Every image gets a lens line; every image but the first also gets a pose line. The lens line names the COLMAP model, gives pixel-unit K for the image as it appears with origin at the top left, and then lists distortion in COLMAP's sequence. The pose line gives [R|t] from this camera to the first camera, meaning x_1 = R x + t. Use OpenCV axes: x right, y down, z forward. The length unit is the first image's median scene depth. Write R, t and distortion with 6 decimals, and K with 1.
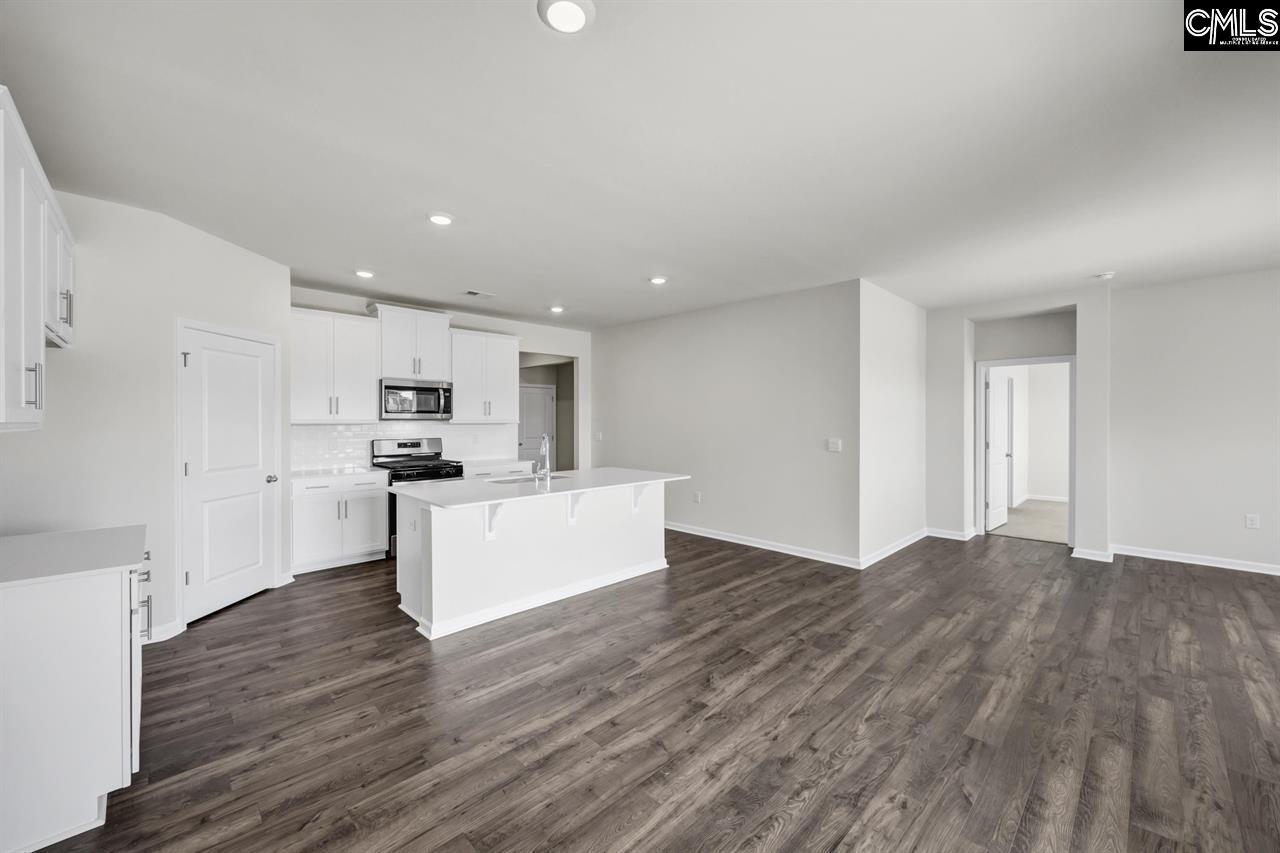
lens RADIAL K [[499.9, 0, 631.2], [0, 499.9, 420.4], [0, 0, 1]] dist [-0.004375, 0.001081]
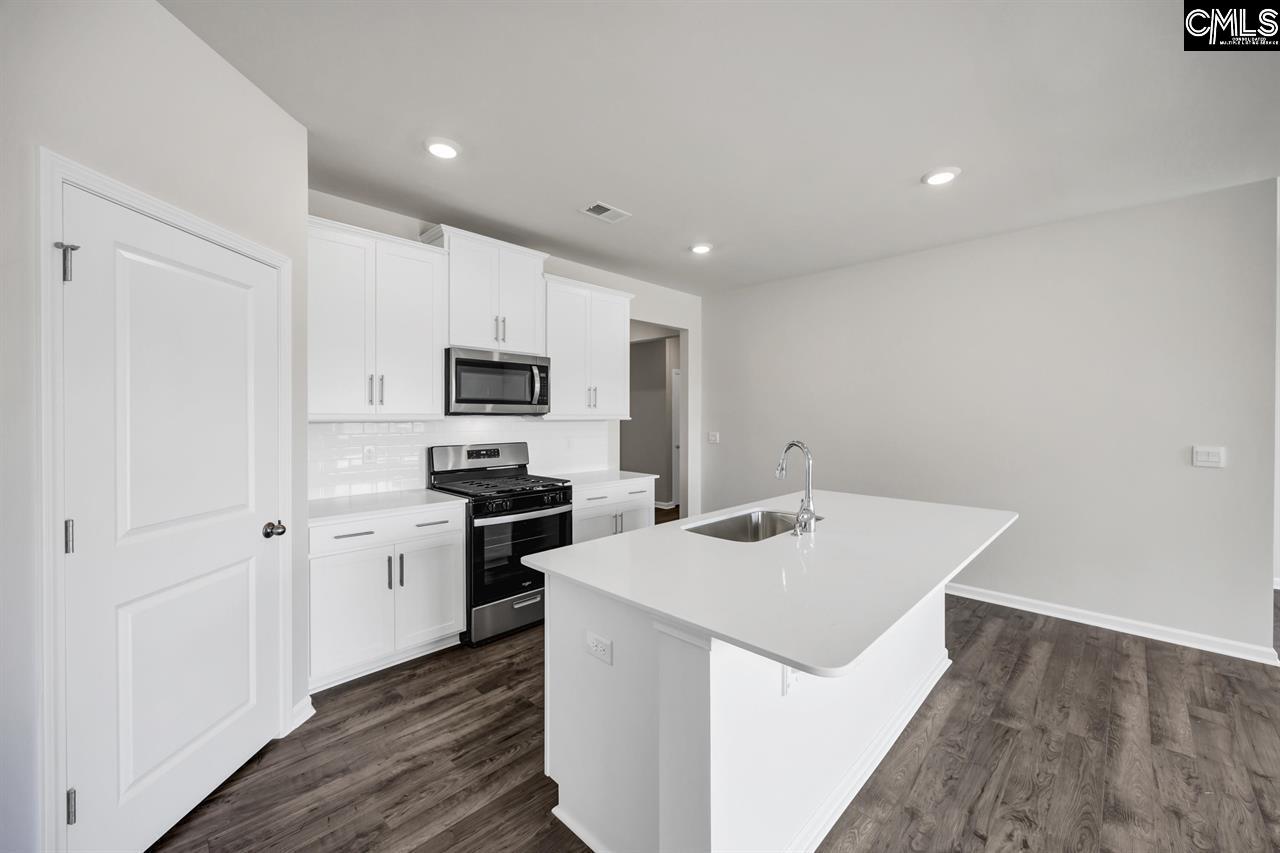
lens RADIAL K [[499.9, 0, 631.7], [0, 499.9, 413.9], [0, 0, 1]] dist [-0.004375, 0.001081]
pose [[0.999641, 0.000990, 0.026788, -0.371222], [-0.000929, 0.999997, -0.002315, -0.000735], [-0.026791, 0.002289, 0.999638, 0.483360]]
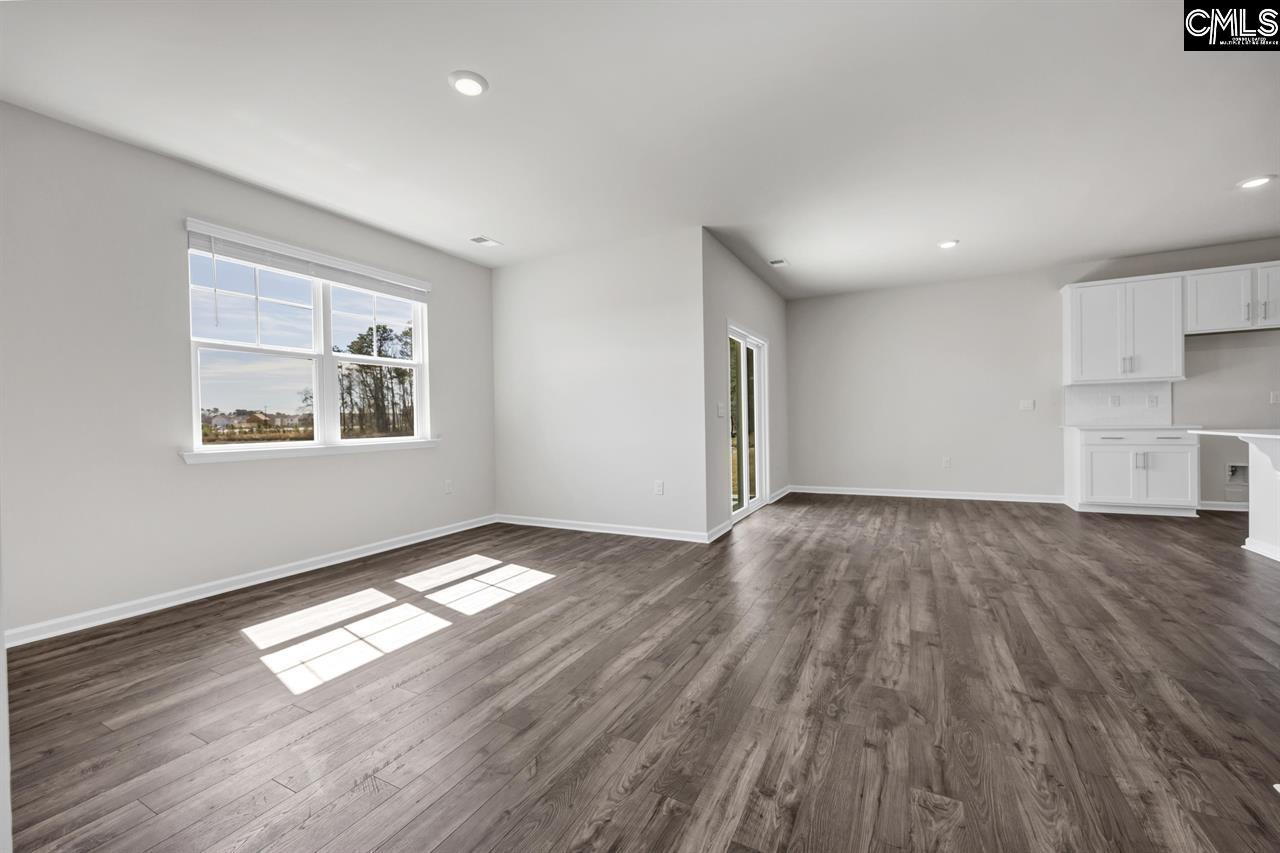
lens RADIAL K [[499.3, 0, 646.0], [0, 499.3, 428.3], [0, 0, 1]] dist [-0.001003, -0.000135]
pose [[-0.948094, 0.029282, -0.316640, 1.021224], [0.024740, 0.999525, 0.018356, 0.077836], [0.317027, 0.009569, -0.948368, 1.307783]]
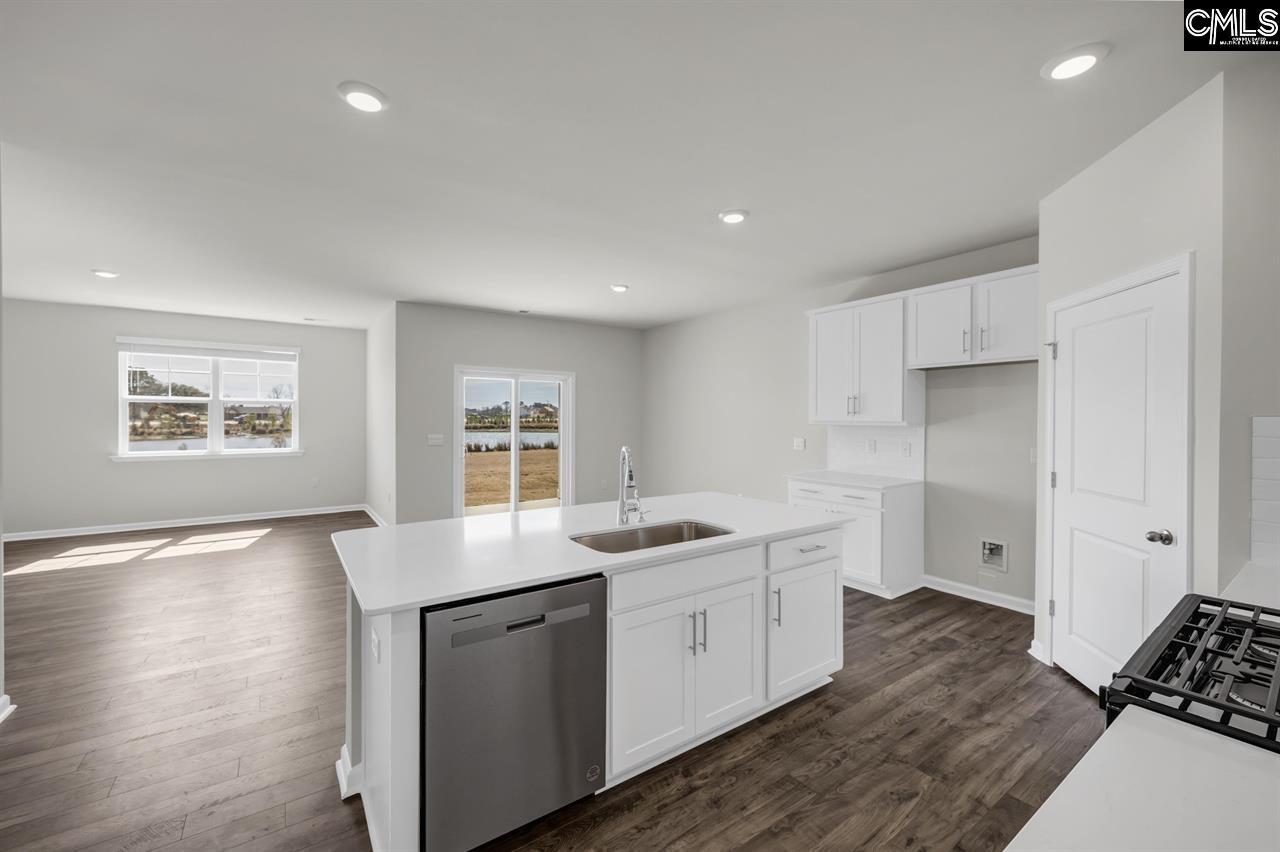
lens RADIAL K [[499.9, 0, 647.5], [0, 499.9, 418.9], [0, 0, 1]] dist [-0.004375, 0.001081]
pose [[-0.991527, -0.000140, 0.129899, -0.269512], [0.000325, 0.999994, 0.003551, -0.005792], [-0.129899, 0.003563, -0.991521, 1.598006]]
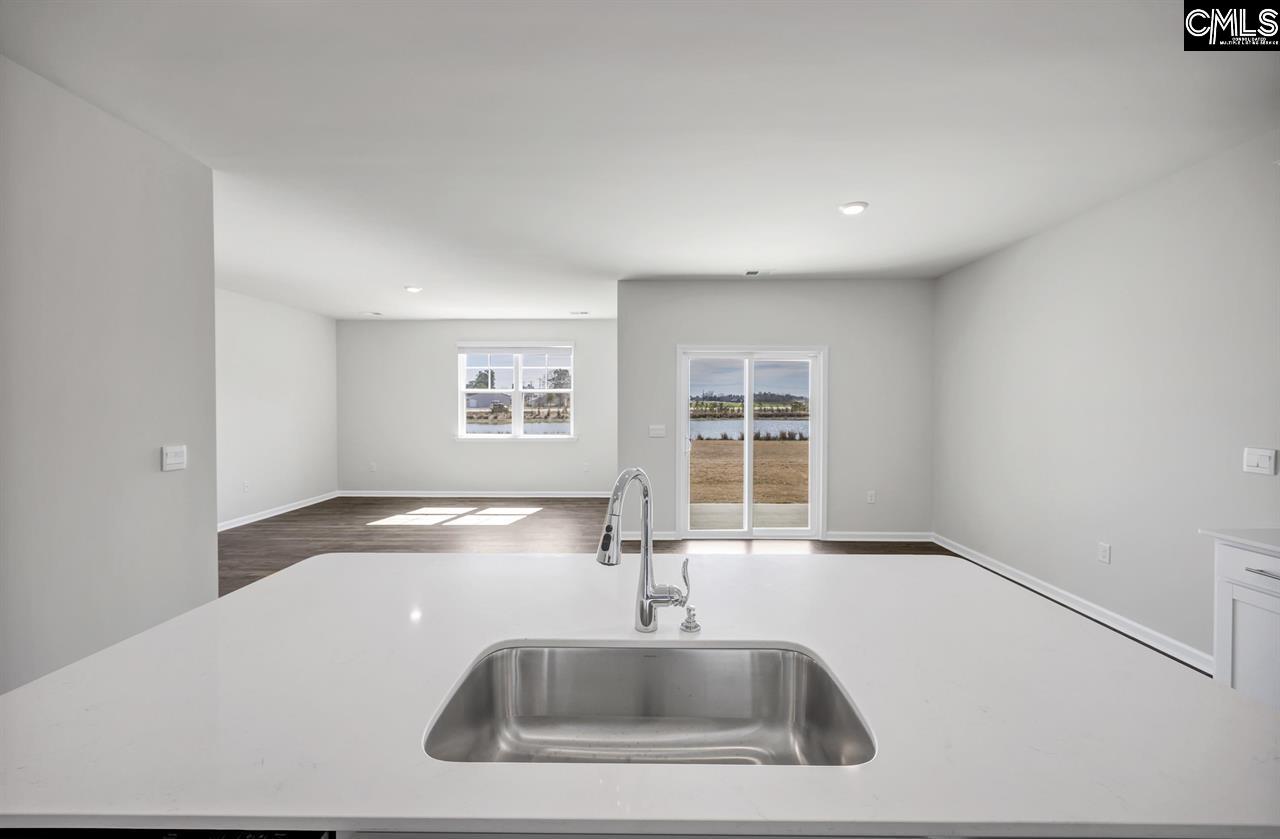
lens RADIAL K [[499.0, 0, 654.9], [0, 499.0, 412.0], [0, 0, 1]] dist [-0.011335, -0.000322]
pose [[-0.728220, -0.007343, 0.685304, -0.358413], [0.002238, 0.999912, 0.013092, -0.003844], [-0.685340, 0.011068, -0.728139, 1.214616]]
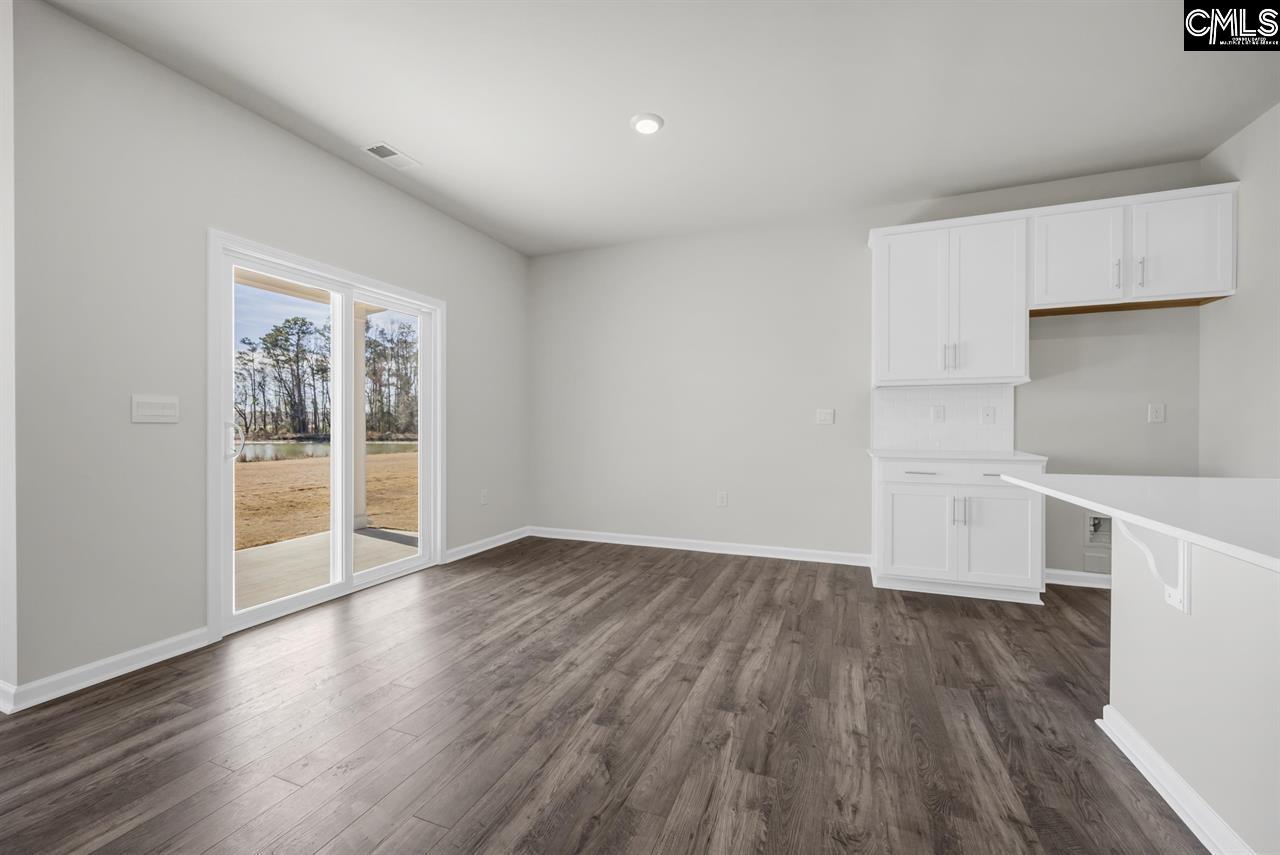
lens RADIAL K [[499.9, 0, 640.9], [0, 499.9, 430.2], [0, 0, 1]] dist [-0.004375, 0.001081]
pose [[-0.908585, 0.008039, -0.417624, 0.237615], [0.003425, 0.999925, 0.011799, 0.077765], [0.417687, 0.009290, -0.908543, 1.014254]]
